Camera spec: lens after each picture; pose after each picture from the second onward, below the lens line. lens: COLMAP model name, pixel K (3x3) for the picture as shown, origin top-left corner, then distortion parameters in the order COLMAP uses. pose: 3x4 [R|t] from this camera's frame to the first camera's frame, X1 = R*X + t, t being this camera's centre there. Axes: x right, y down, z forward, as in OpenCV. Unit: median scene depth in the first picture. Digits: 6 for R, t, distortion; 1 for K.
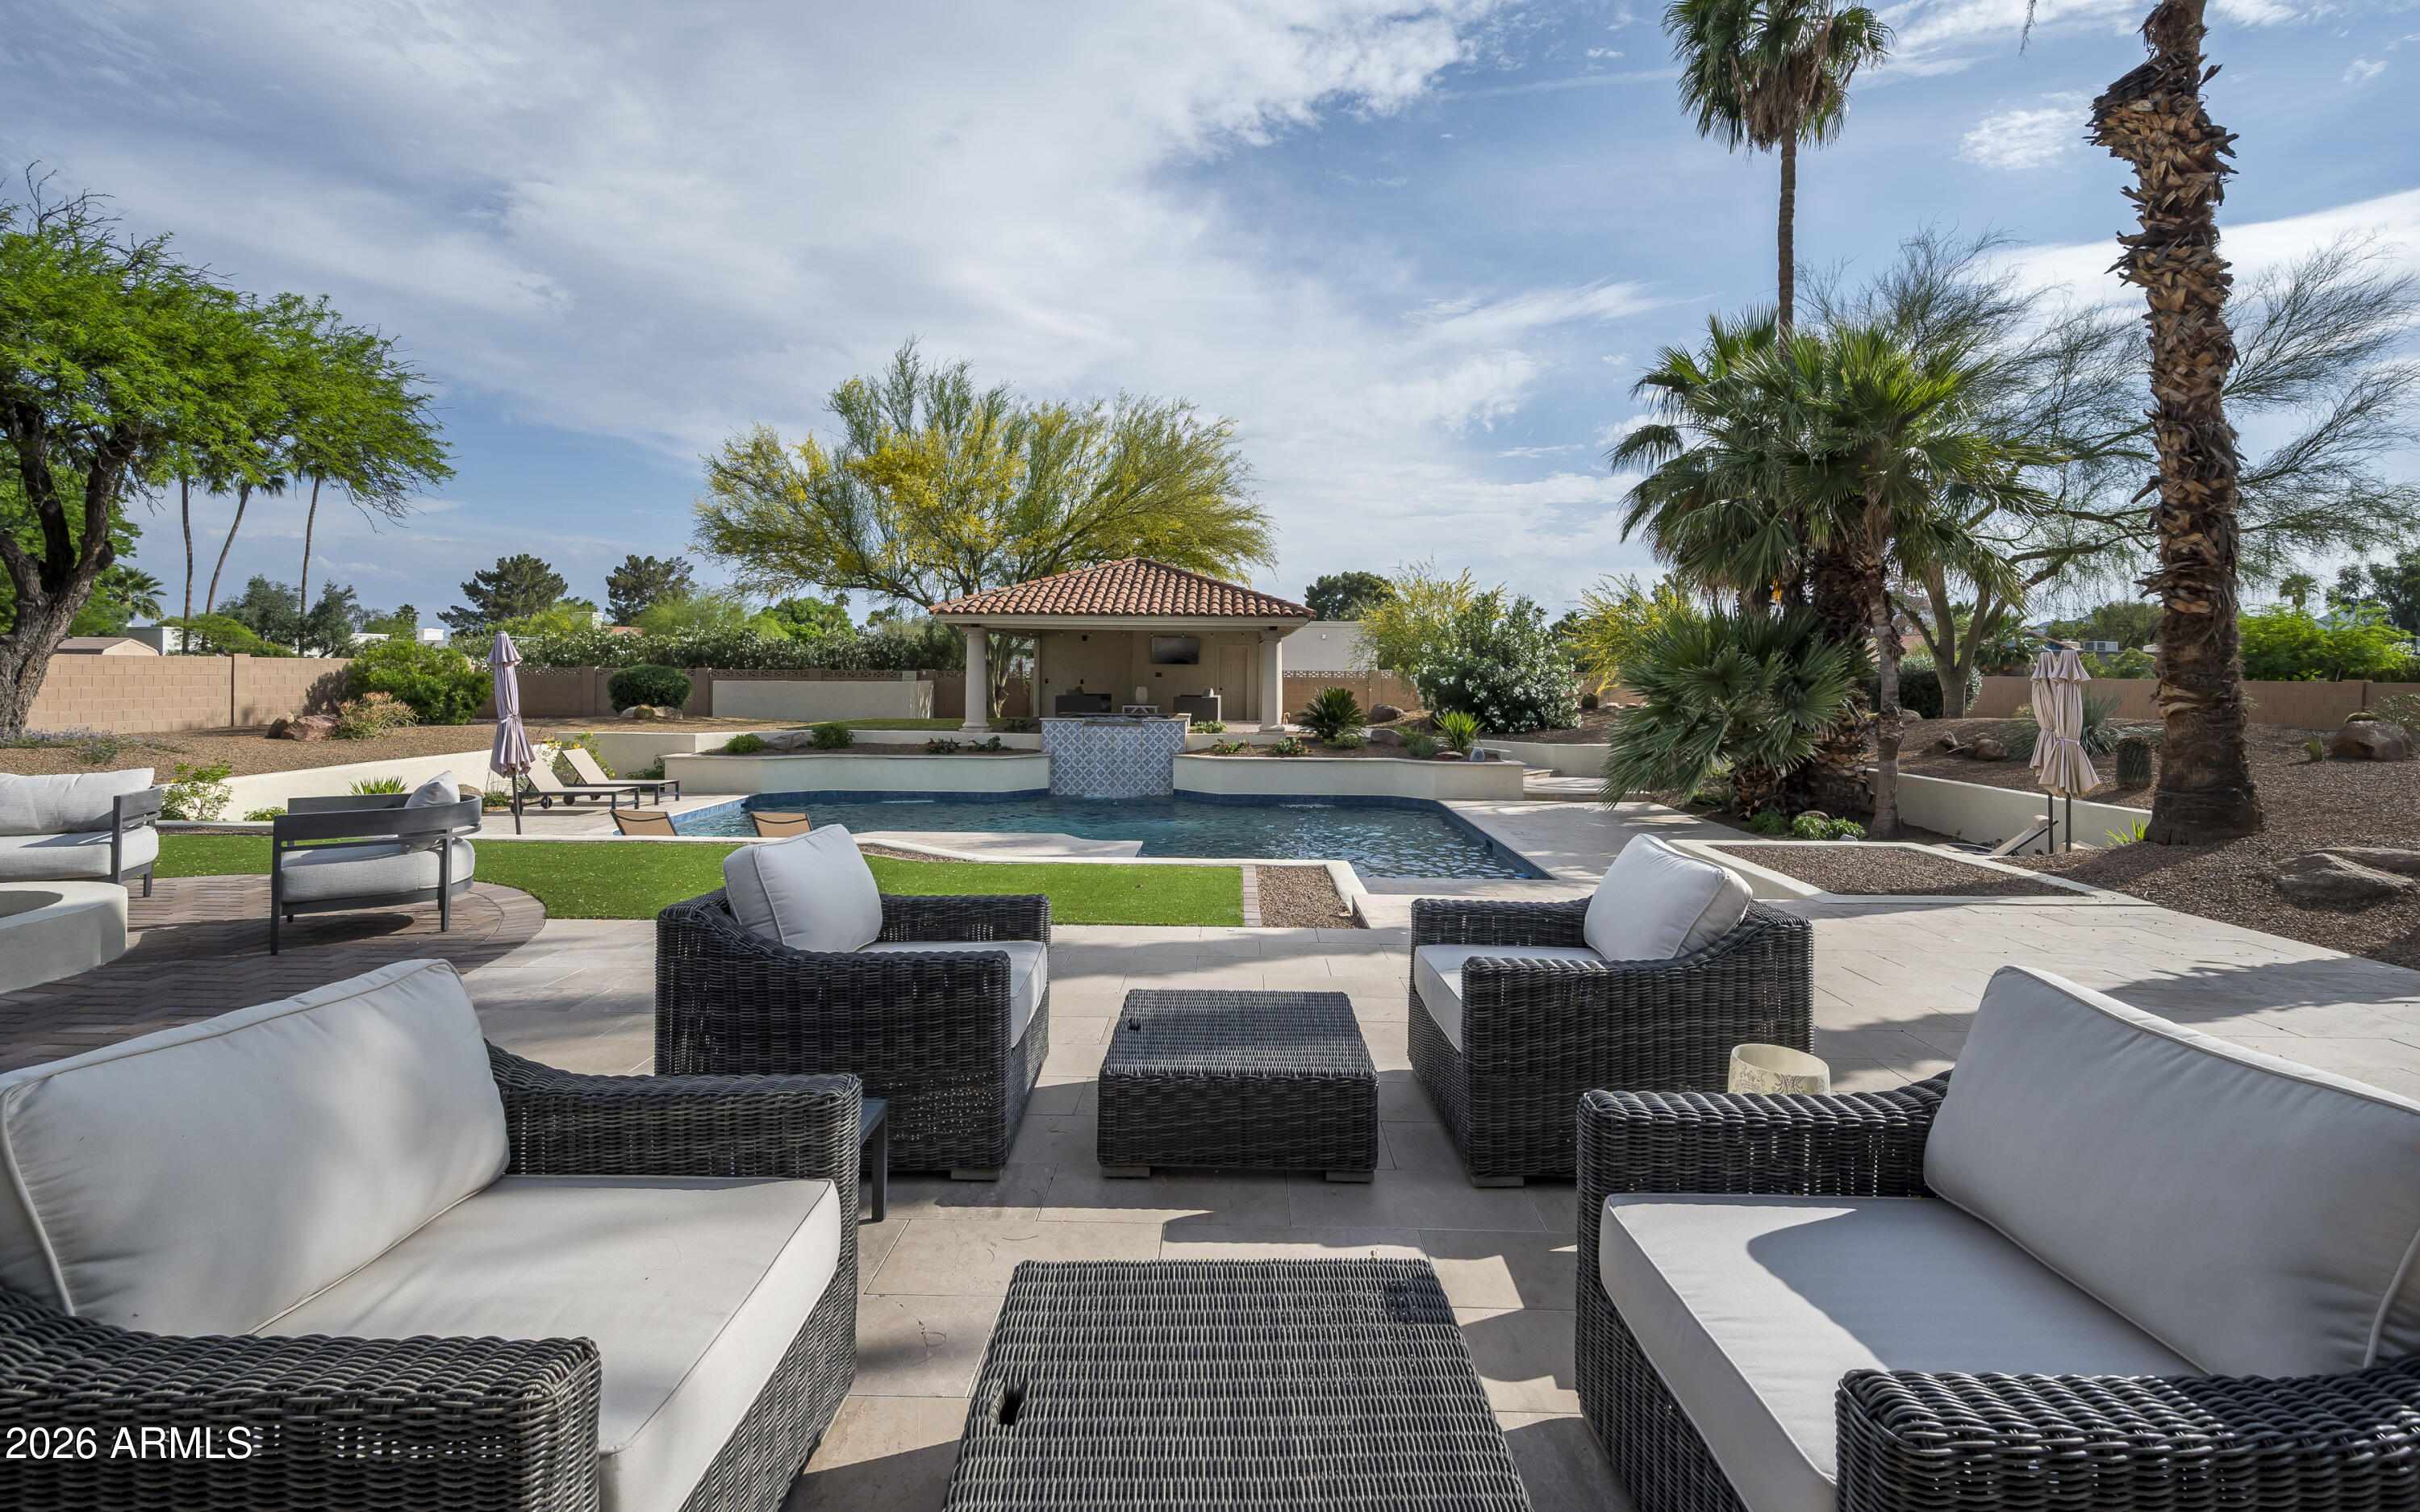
lens RADIAL K [[1046.2, 0, 1210.0], [0, 1046.2, 673.3], [0, 0, 1]] dist [0.002298, 0.000287]
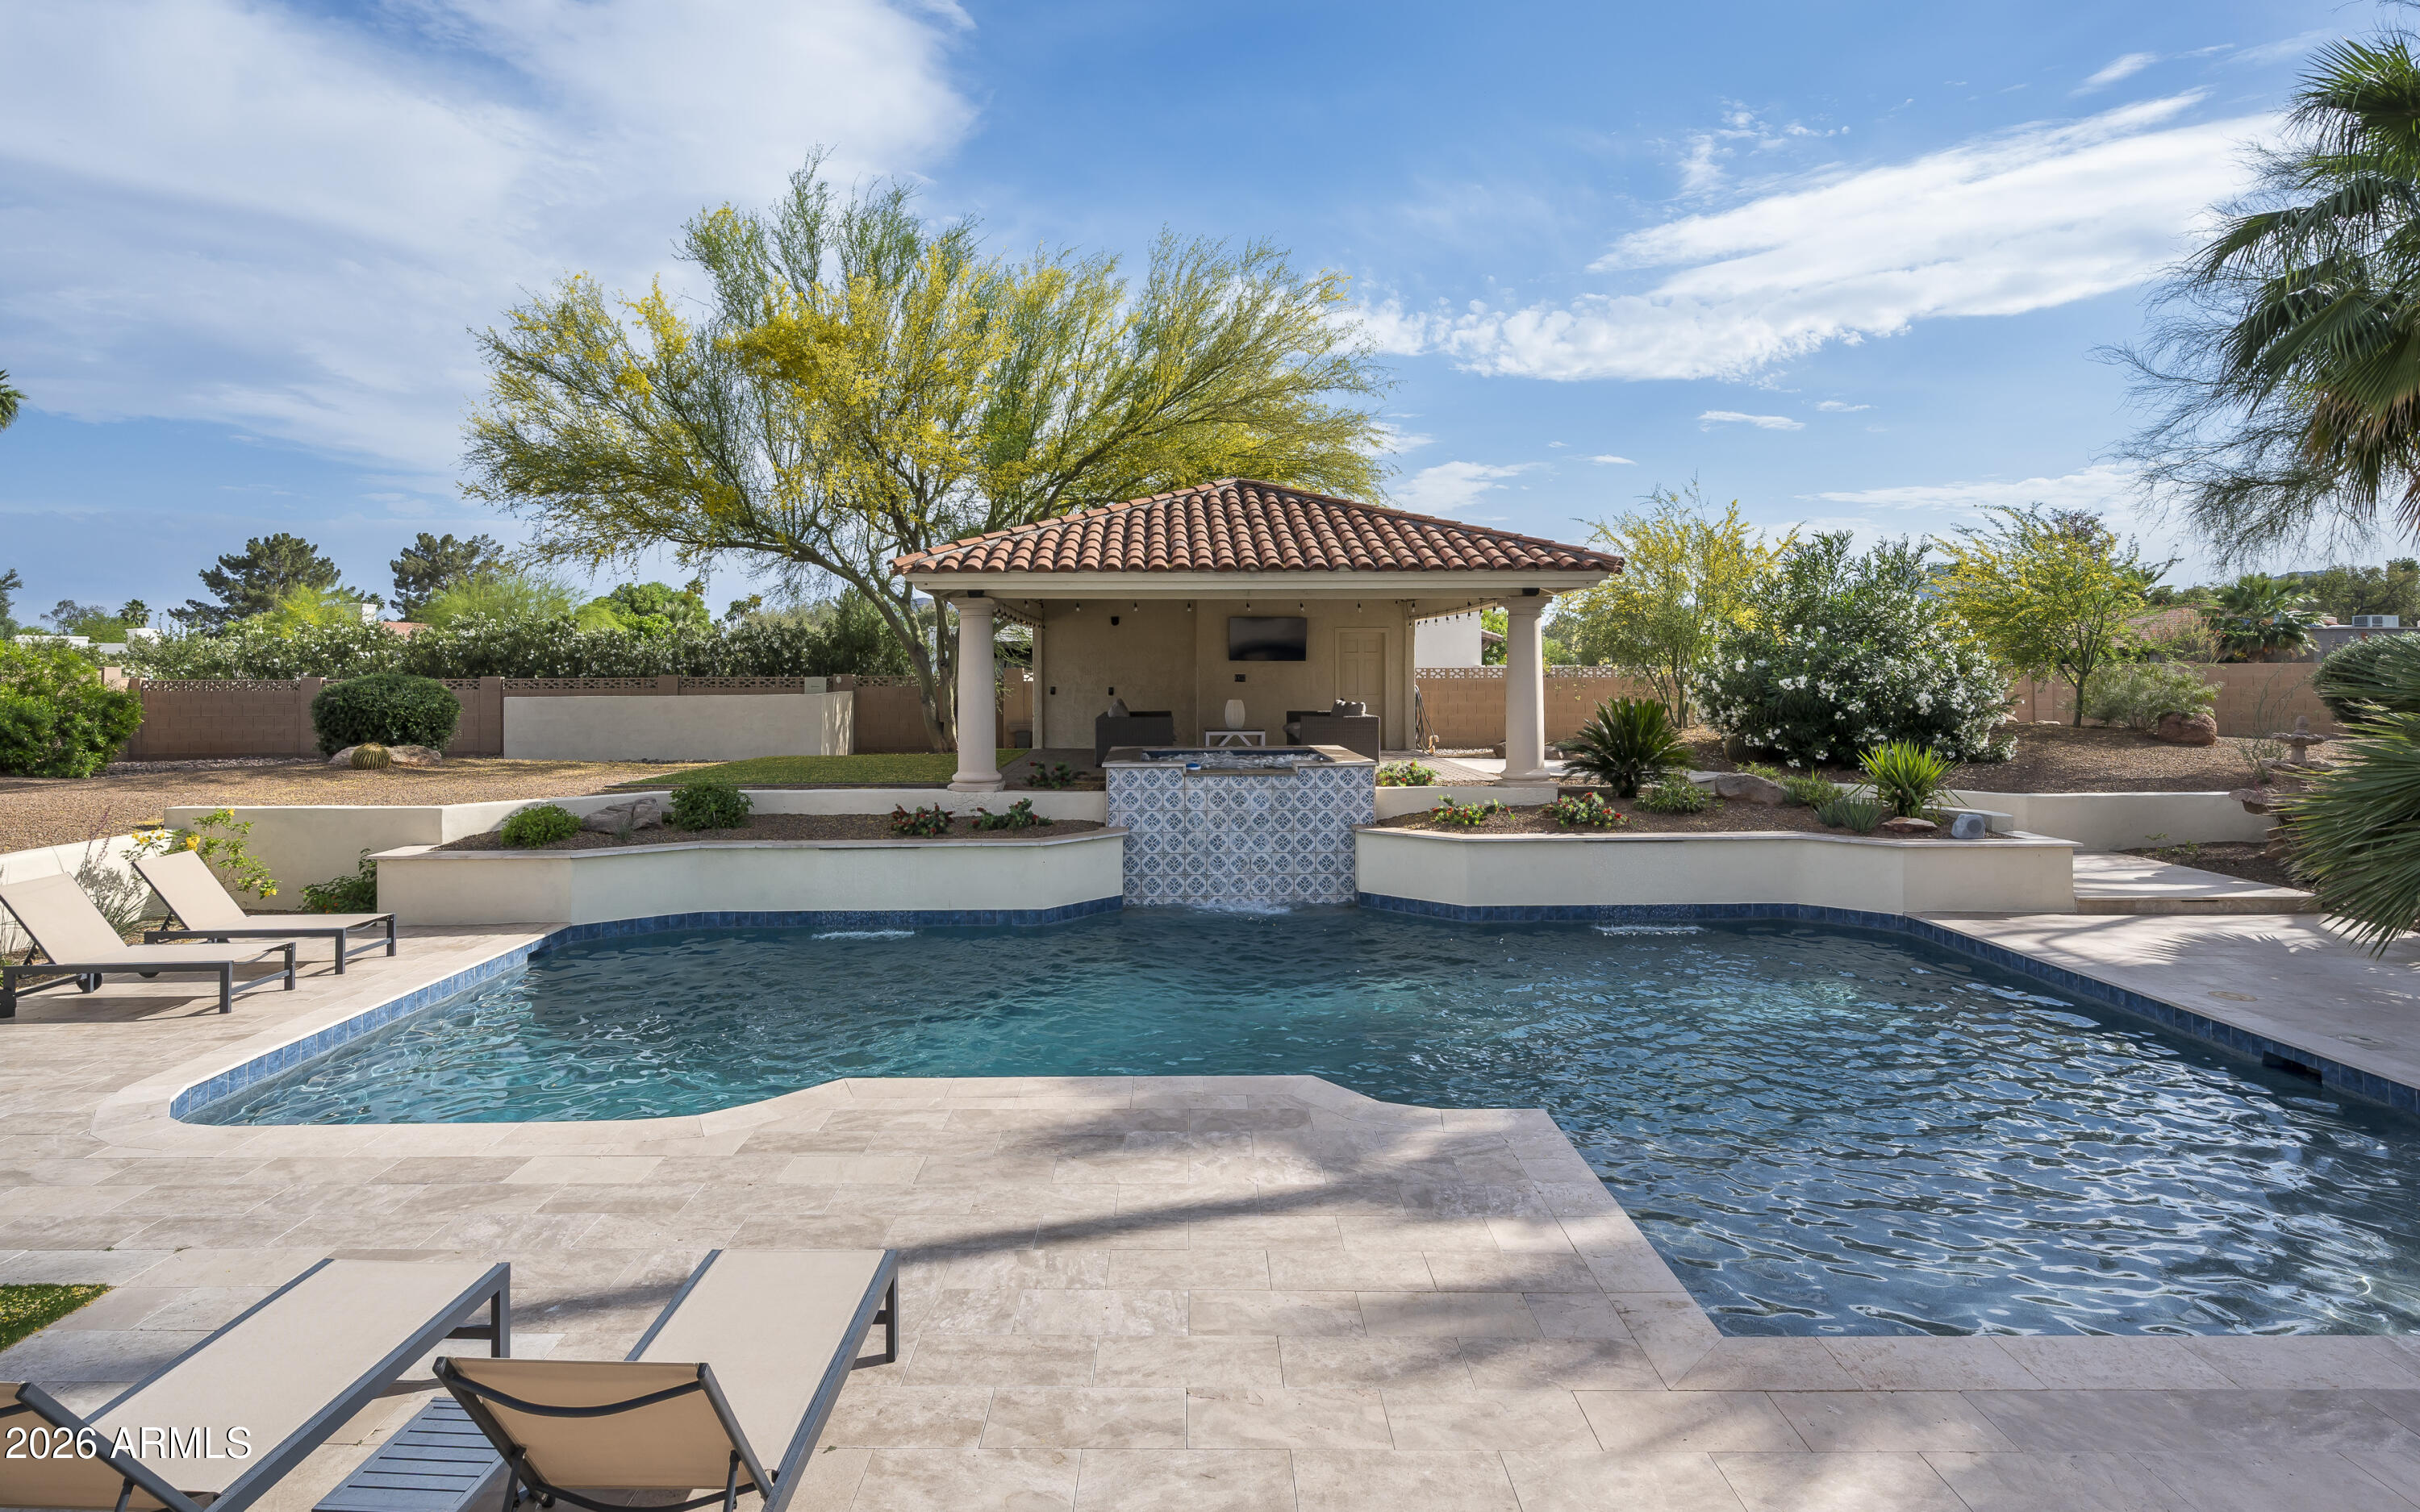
lens RADIAL K [[1217.2, 0, 1178.2], [0, 1217.2, 672.0], [0, 0, 1]] dist [-0.000188, -0.000233]
pose [[0.999039, -0.013819, 0.041586, -0.102903], [0.013830, 0.999904, 0.000026, -0.002422], [-0.041583, 0.000549, 0.999135, 0.258210]]
